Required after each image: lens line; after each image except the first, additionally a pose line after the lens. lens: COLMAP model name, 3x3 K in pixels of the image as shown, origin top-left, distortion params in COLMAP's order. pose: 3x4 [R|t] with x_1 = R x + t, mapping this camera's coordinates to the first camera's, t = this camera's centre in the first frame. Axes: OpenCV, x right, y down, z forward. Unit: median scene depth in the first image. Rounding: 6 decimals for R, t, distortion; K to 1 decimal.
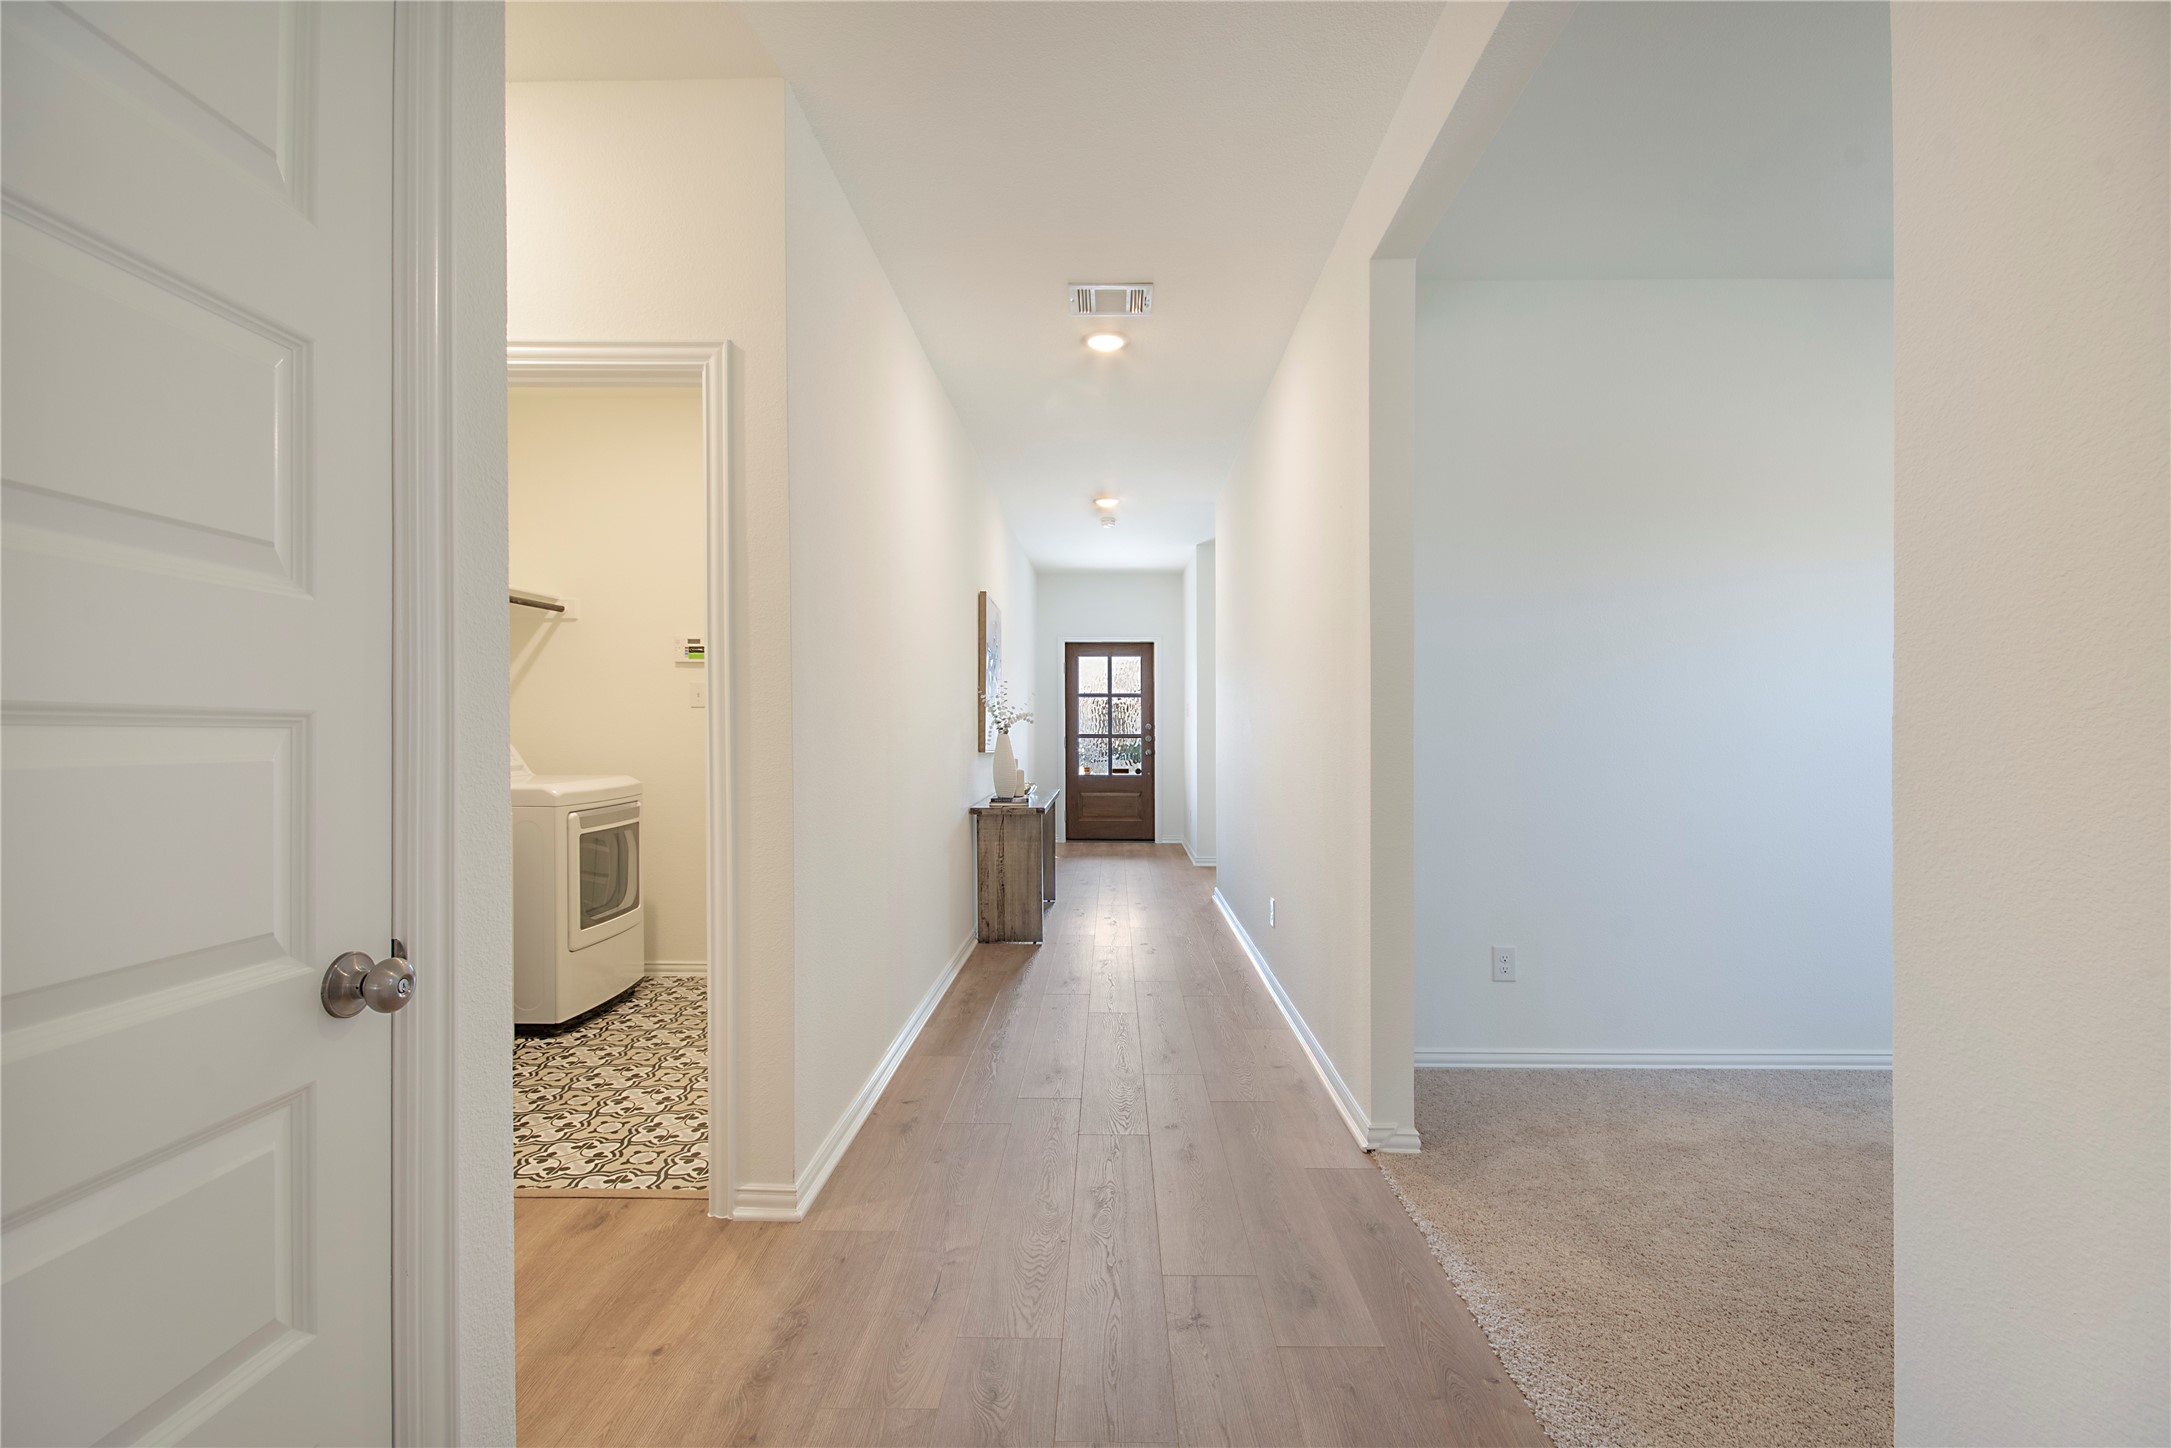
lens RADIAL K [[959.1, 0, 1080.0], [0, 959.1, 736.0], [0, 0, 1]] dist [0.001530, -0.005303]
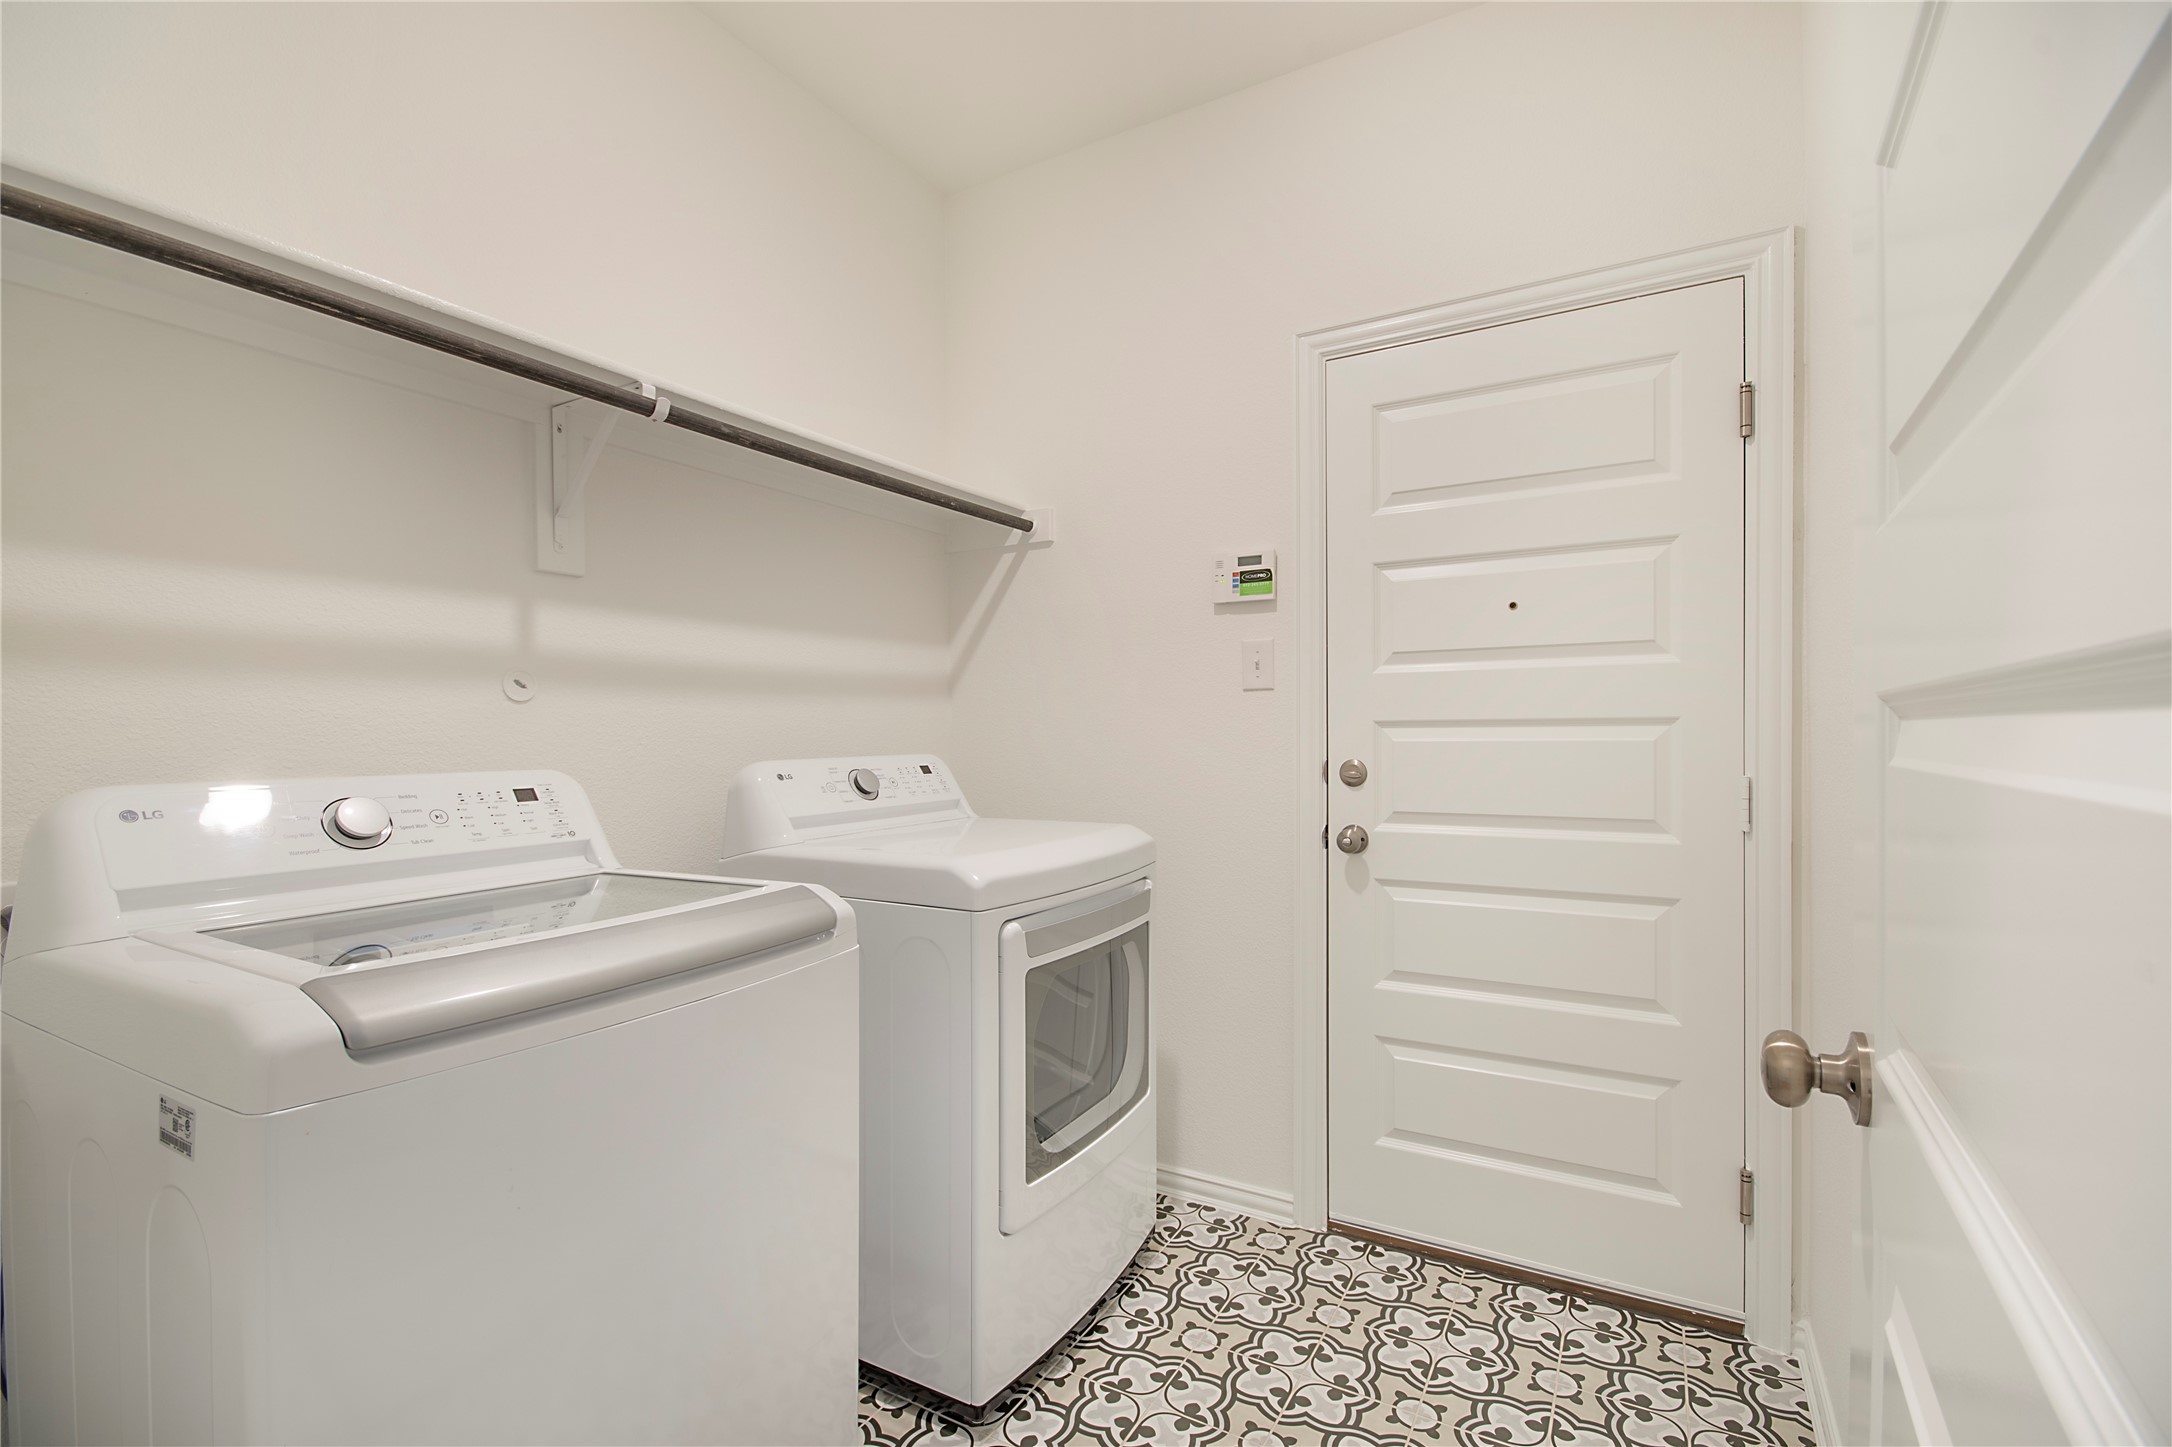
lens RADIAL K [[959.5, 0, 1083.5], [0, 959.5, 740.1], [0, 0, 1]] dist [0.001530, -0.005303]
pose [[0.876894, 0.002419, -0.480678, -0.242370], [-0.005178, 0.999977, -0.004413, -0.001590], [0.480656, 0.006358, 0.876886, 0.528891]]
